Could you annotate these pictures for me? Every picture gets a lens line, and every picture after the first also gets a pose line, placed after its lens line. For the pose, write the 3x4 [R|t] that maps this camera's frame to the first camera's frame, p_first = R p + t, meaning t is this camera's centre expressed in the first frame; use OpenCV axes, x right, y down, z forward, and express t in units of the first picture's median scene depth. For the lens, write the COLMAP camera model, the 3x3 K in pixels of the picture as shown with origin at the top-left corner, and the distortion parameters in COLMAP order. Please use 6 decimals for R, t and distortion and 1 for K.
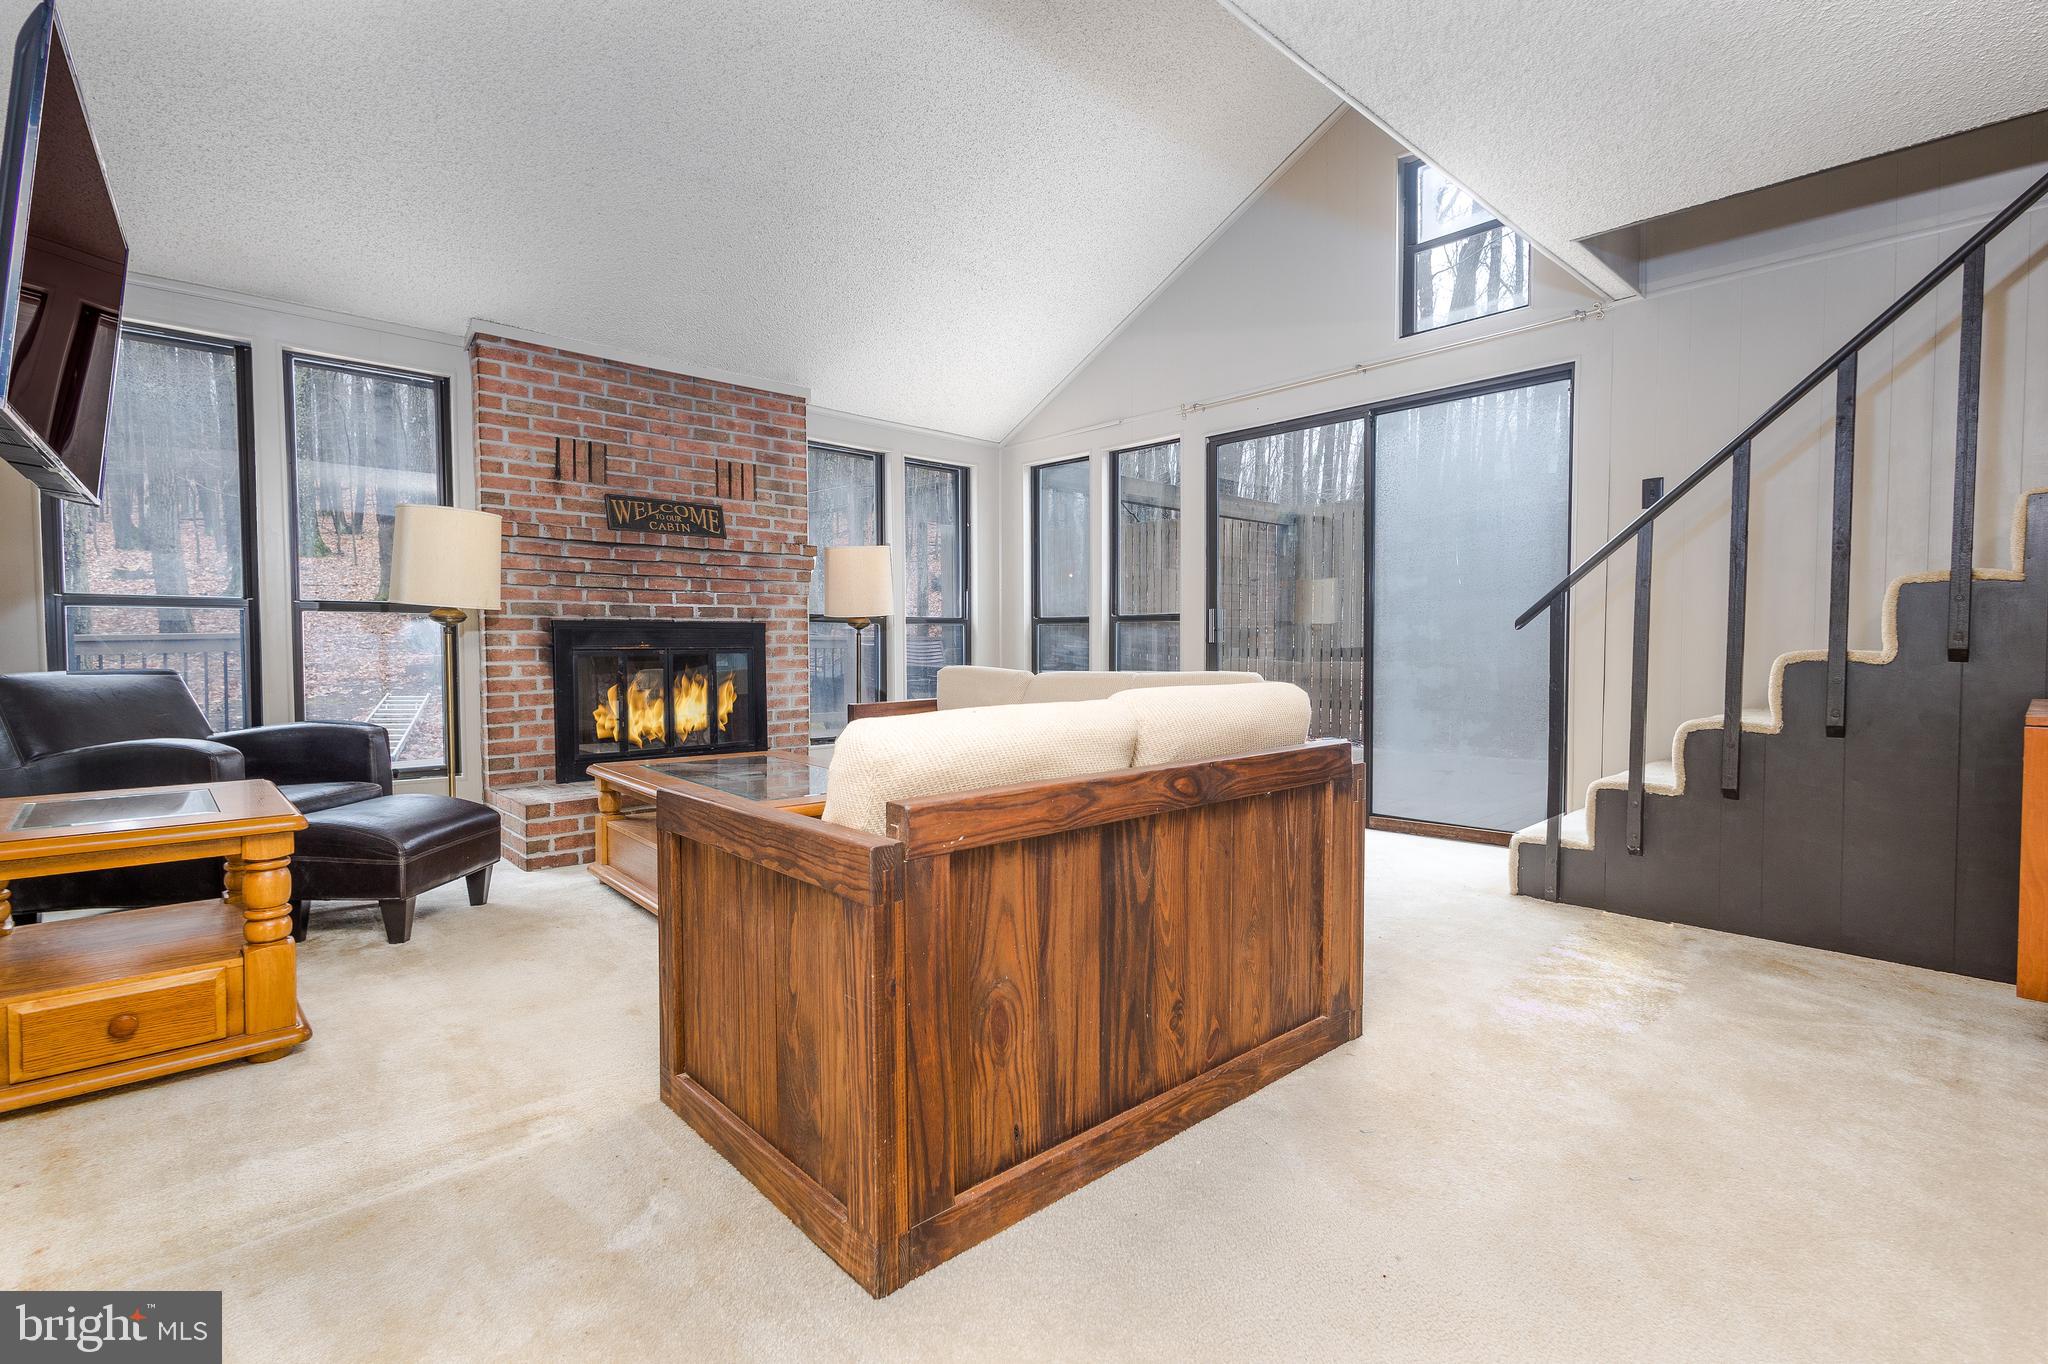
lens RADIAL K [[952.1, 0, 1022.2], [0, 952.1, 678.6], [0, 0, 1]] dist [0.007639, -0.000780]
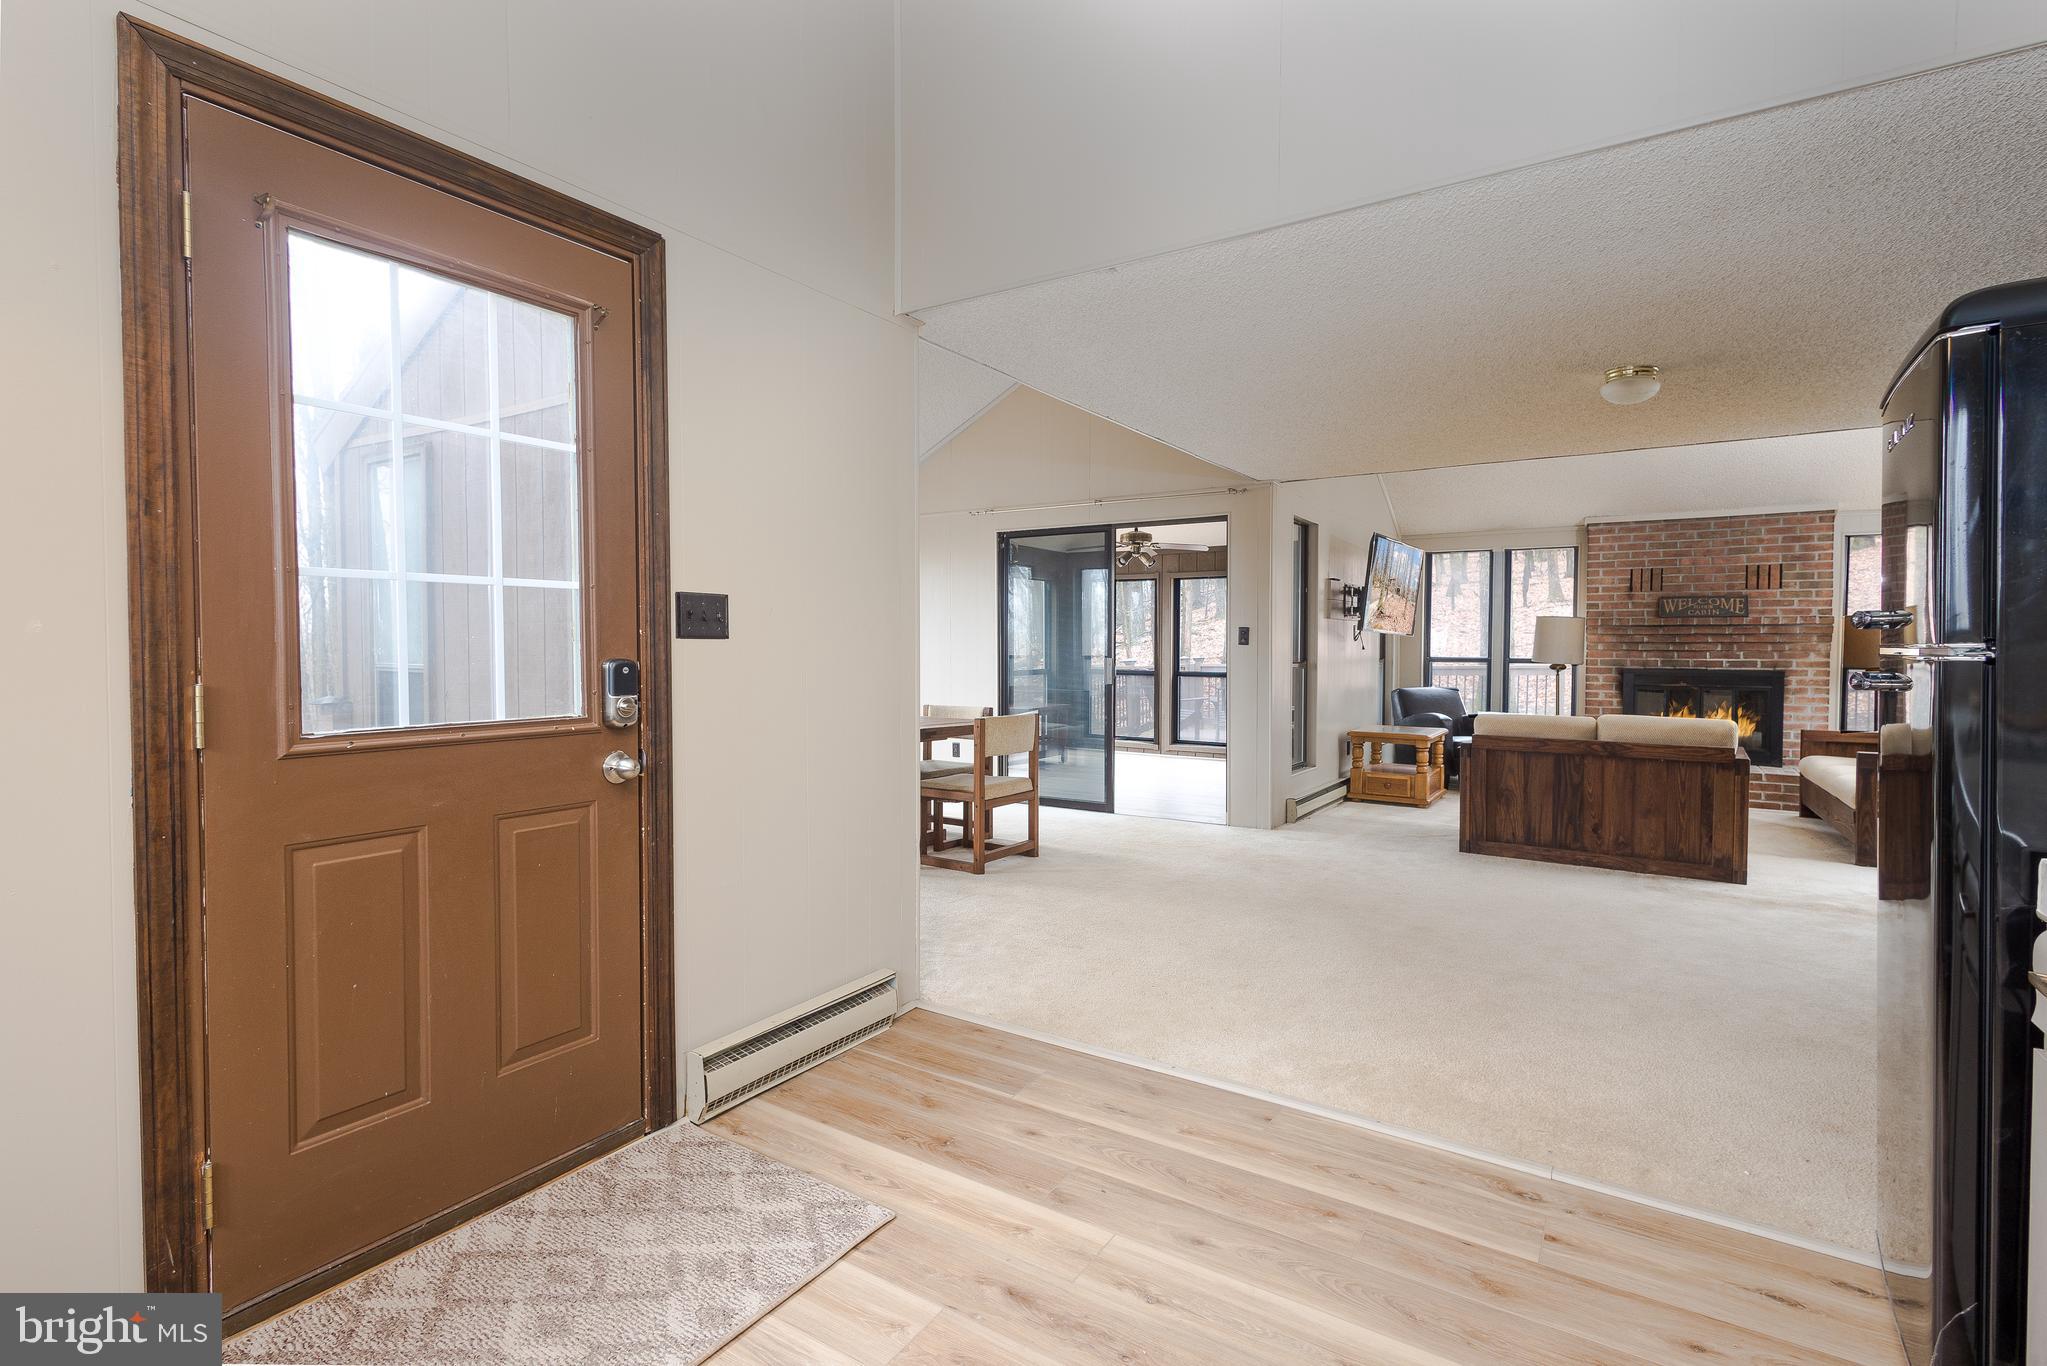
lens RADIAL K [[972.8, 0, 1023.6], [0, 972.8, 666.4], [0, 0, 1]] dist [0.009828, -0.000462]
pose [[0.239652, 0.024052, -0.970561, 1.029689], [-0.044436, 0.998917, 0.013783, -0.039296], [0.969842, 0.039825, 0.240461, -0.559449]]
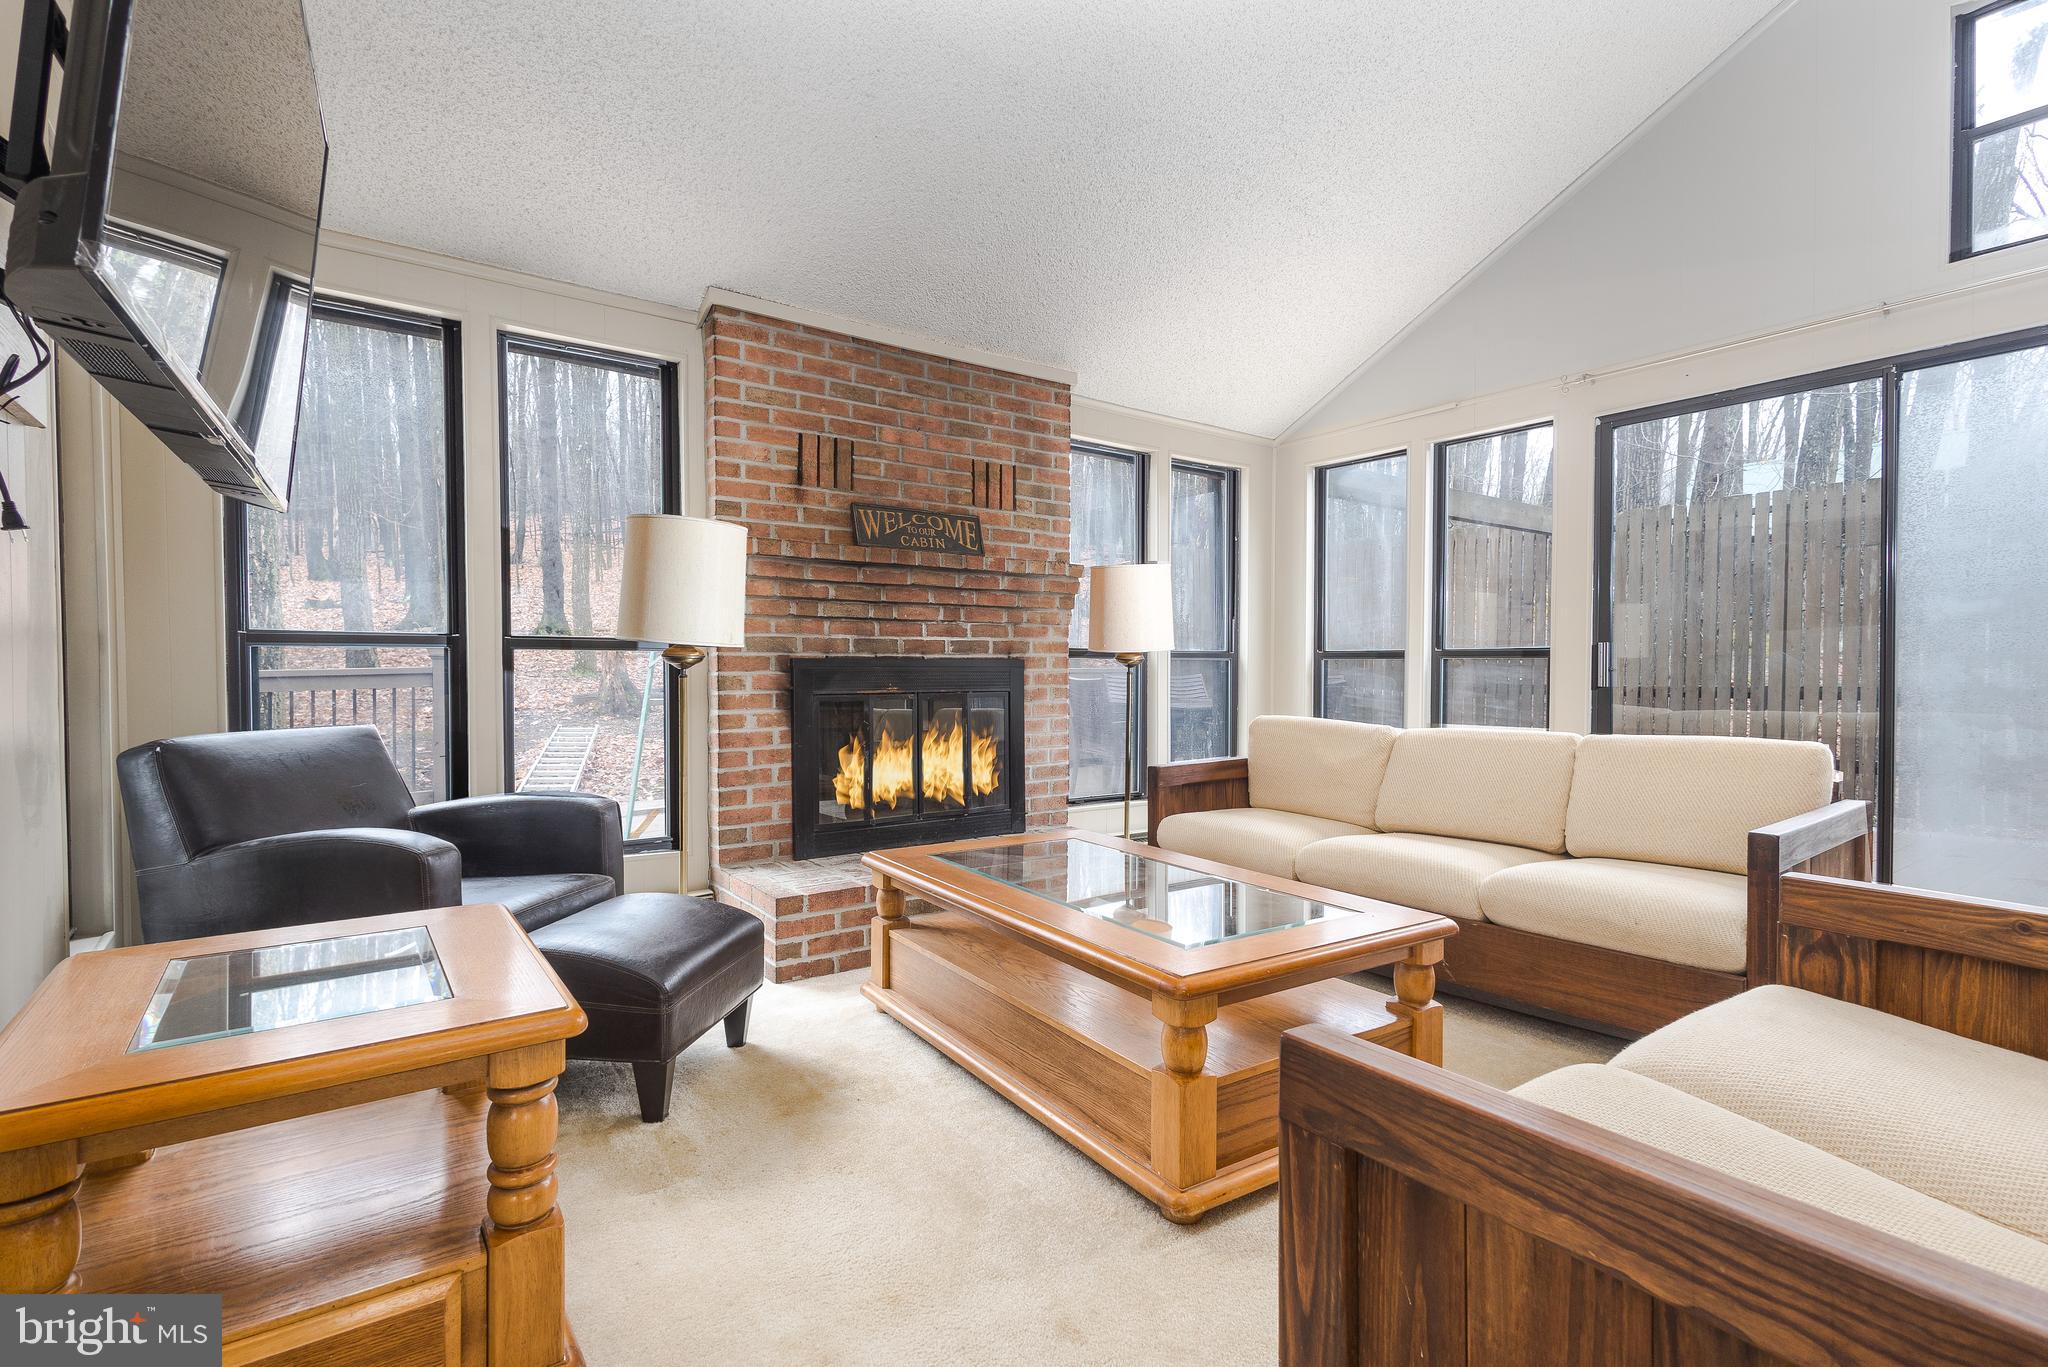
lens RADIAL K [[971.0, 0, 1027.4], [0, 971.0, 690.1], [0, 0, 1]] dist [0.005250, -0.000039]
pose [[0.992704, 0.005799, -0.120436, -0.189423], [-0.007641, 0.999861, -0.014837, -0.022837], [0.120333, 0.015649, 0.992610, 0.200873]]
